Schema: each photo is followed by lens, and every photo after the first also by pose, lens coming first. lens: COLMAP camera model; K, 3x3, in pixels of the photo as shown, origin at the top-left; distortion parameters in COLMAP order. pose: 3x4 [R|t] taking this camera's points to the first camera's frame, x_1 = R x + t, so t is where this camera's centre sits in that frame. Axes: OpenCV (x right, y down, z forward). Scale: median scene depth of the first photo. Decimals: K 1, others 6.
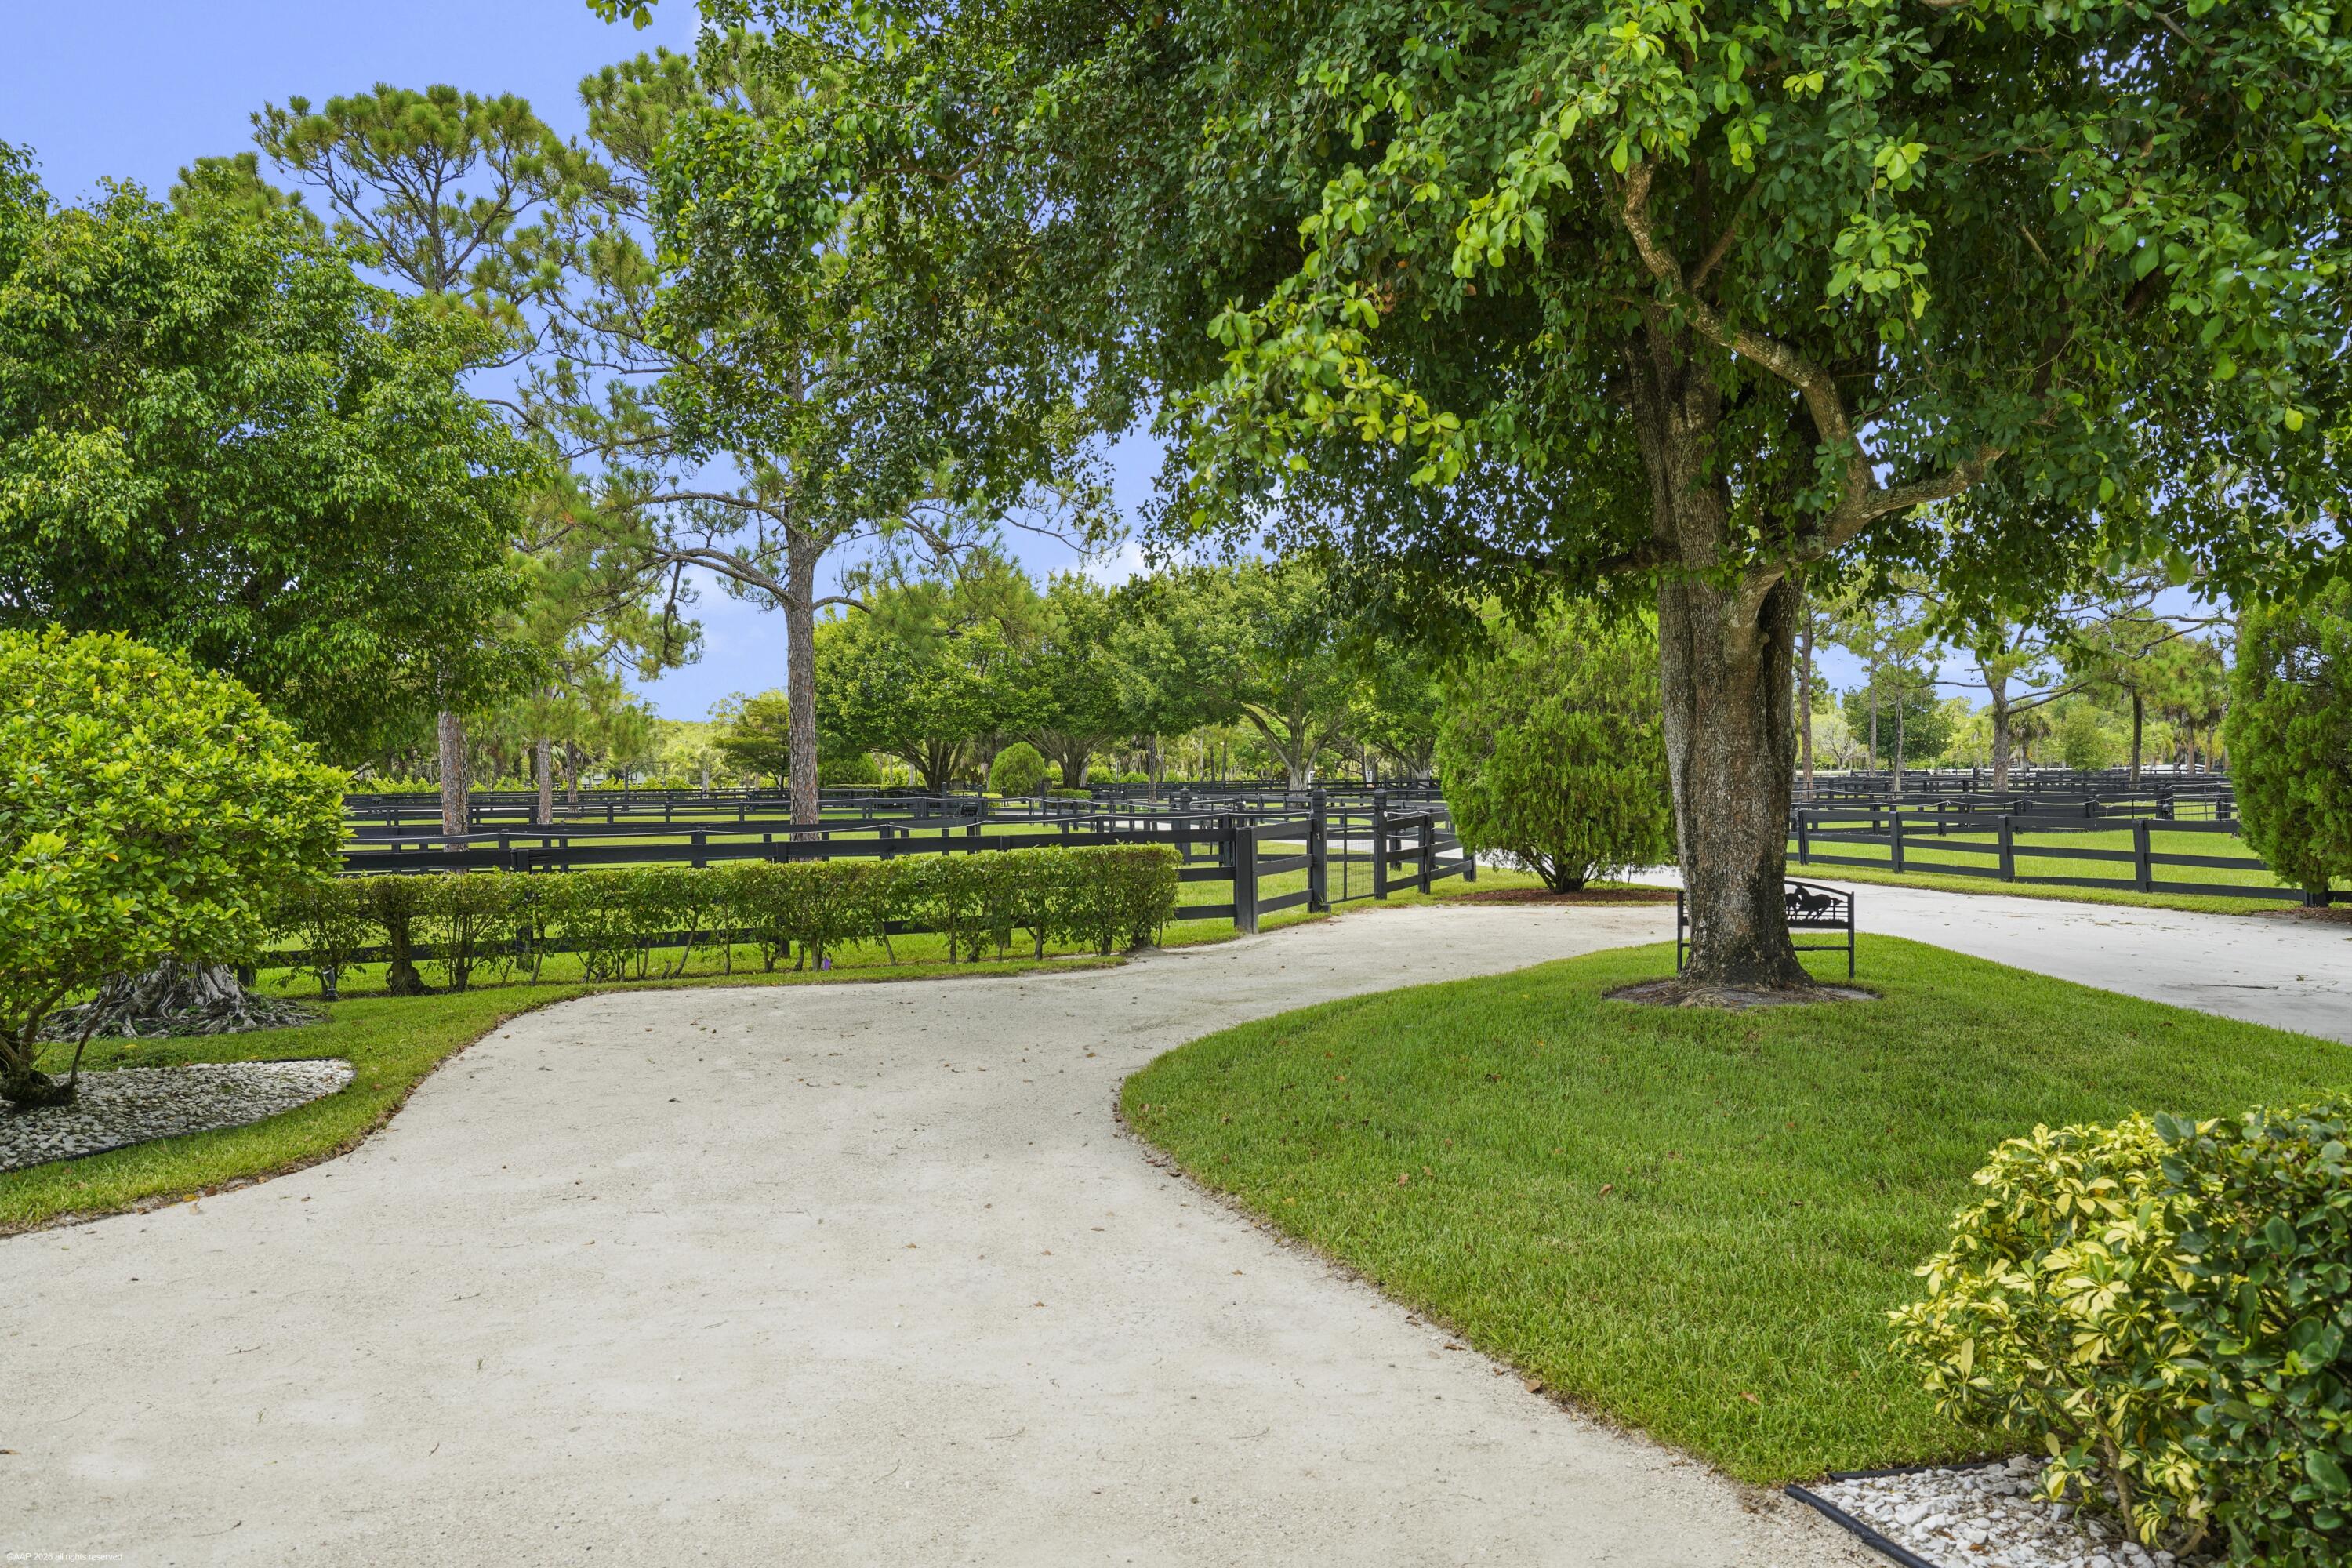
lens RADIAL K [[1675.2, 0, 1180.6], [0, 1675.2, 694.7], [0, 0, 1]] dist [0.004823, 0.003862]
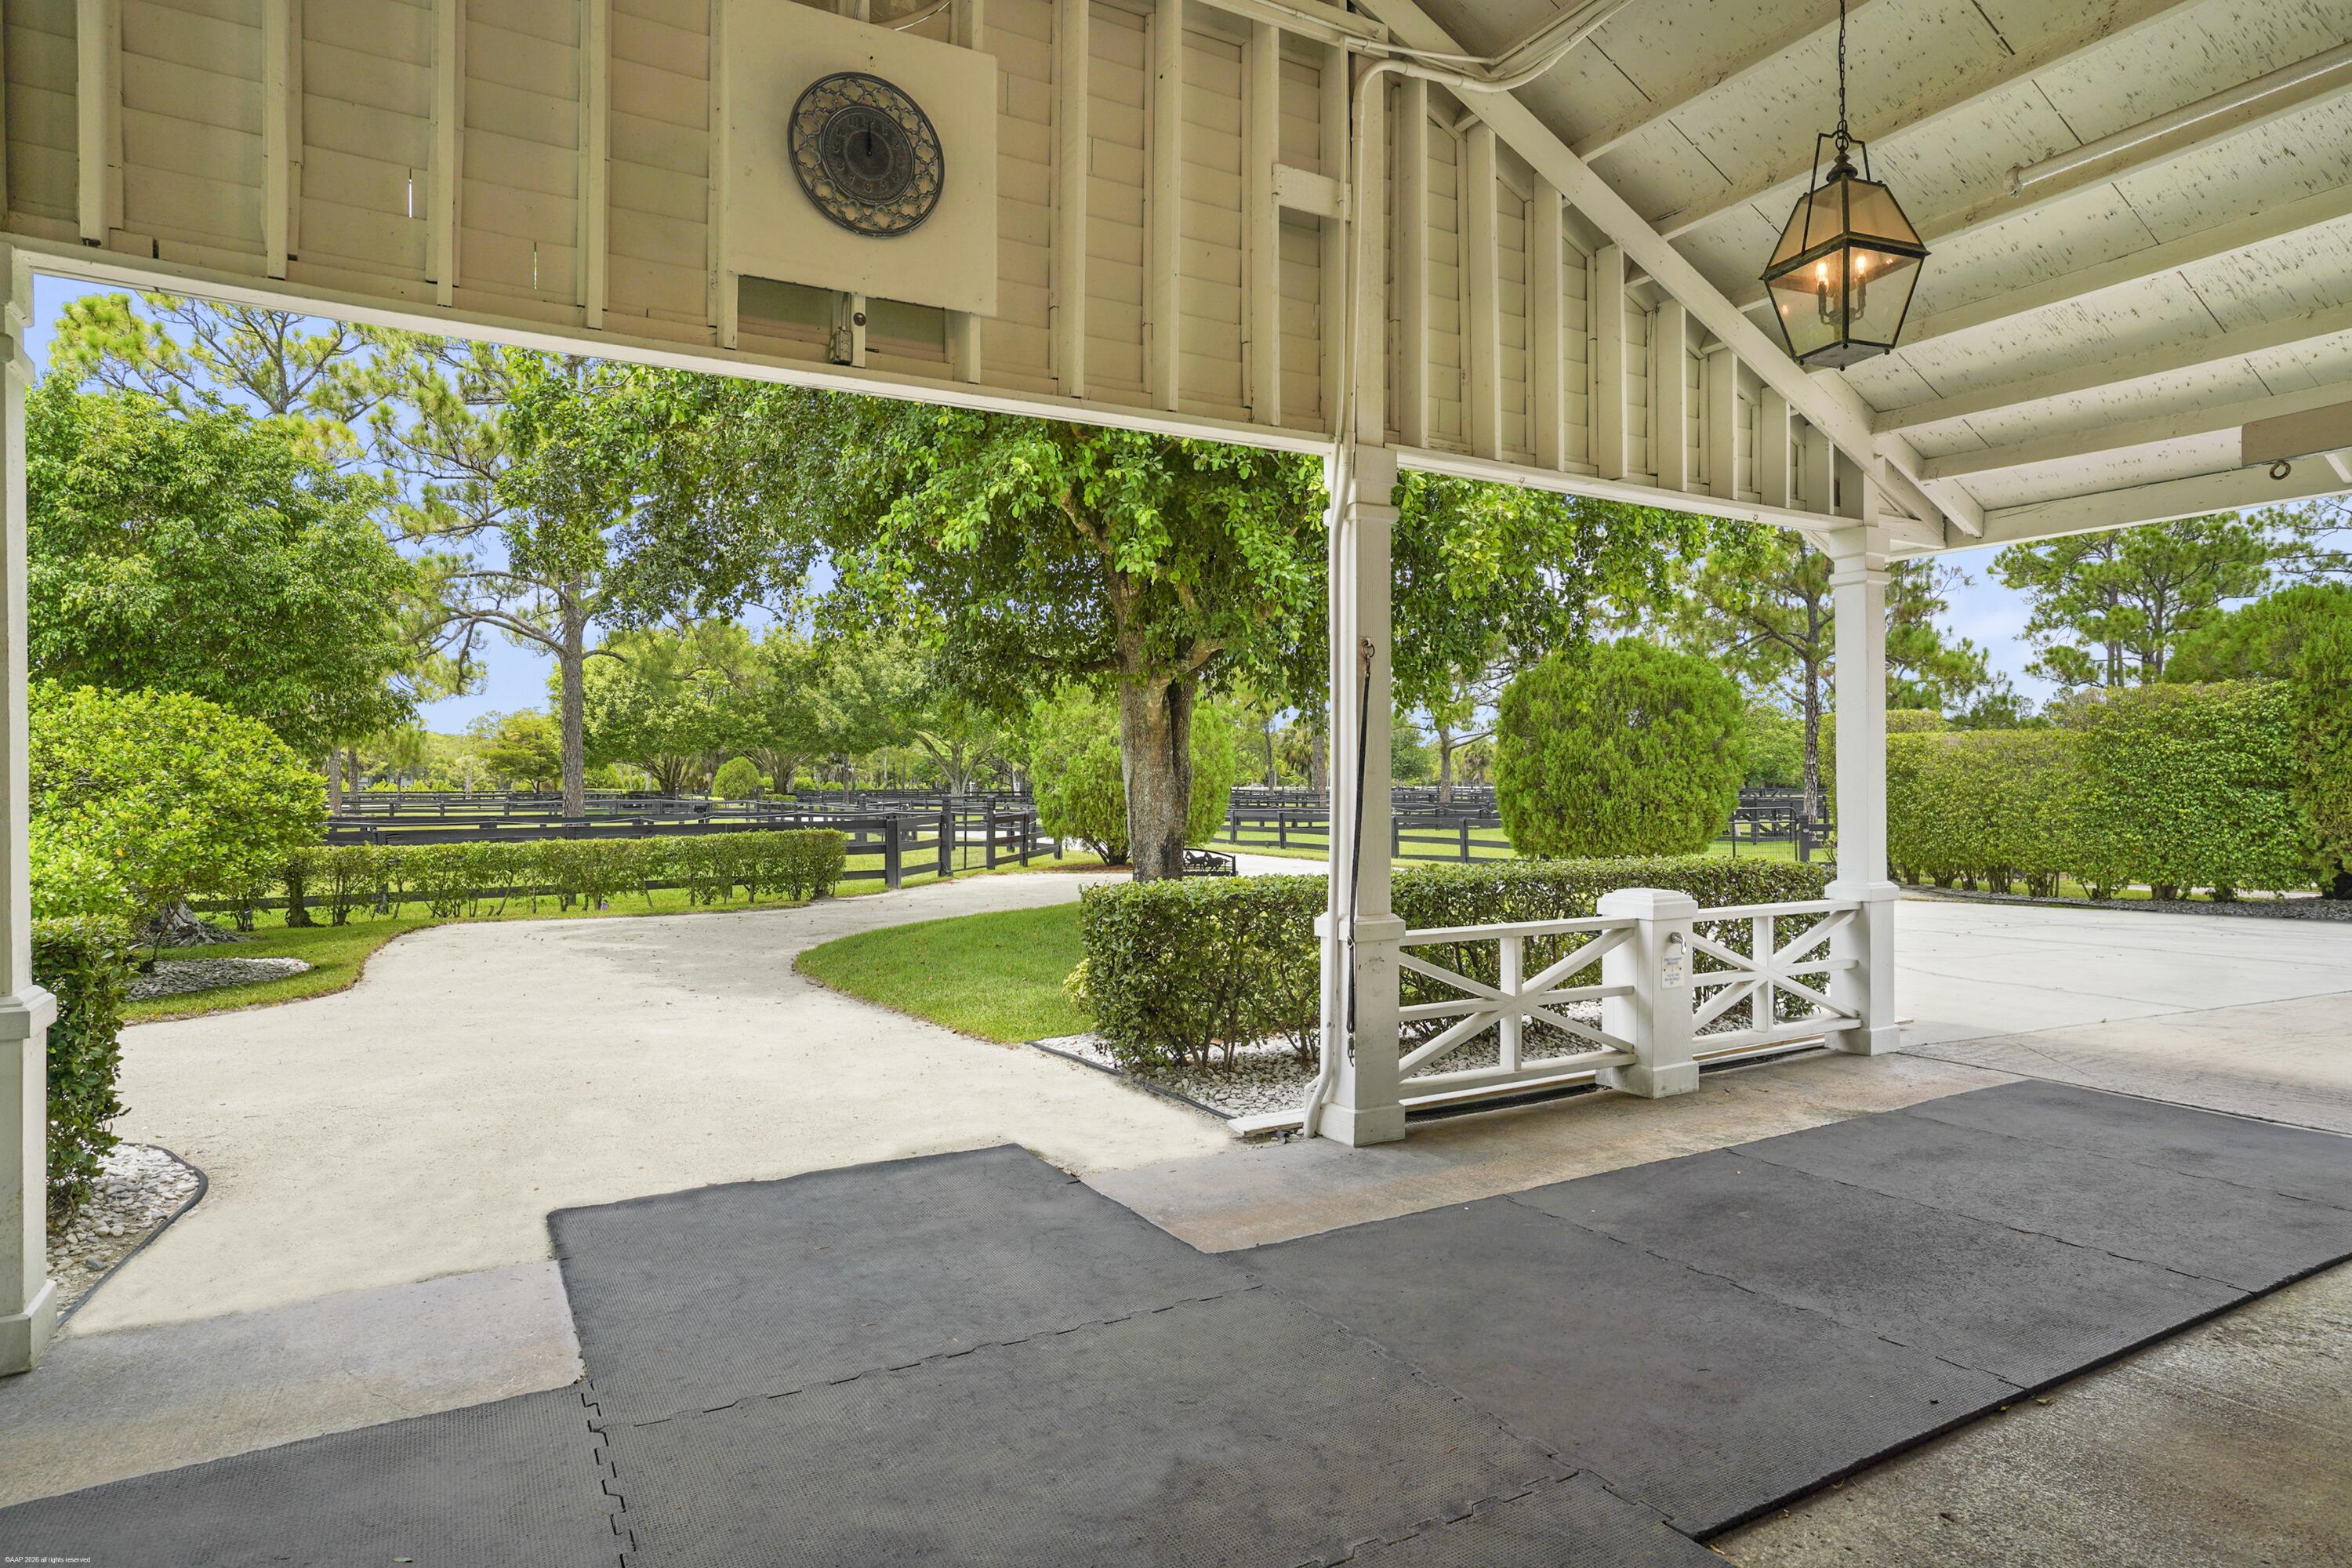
lens RADIAL K [[1345.5, 0, 1176.0], [0, 1345.5, 784.0], [0, 0, 1]] dist [-0.056776, 0.044086]
pose [[0.975745, 0.011377, 0.218617, 0.022897], [-0.021439, 0.998814, 0.043707, -0.011659], [-0.217860, -0.047334, 0.974832, -0.244632]]
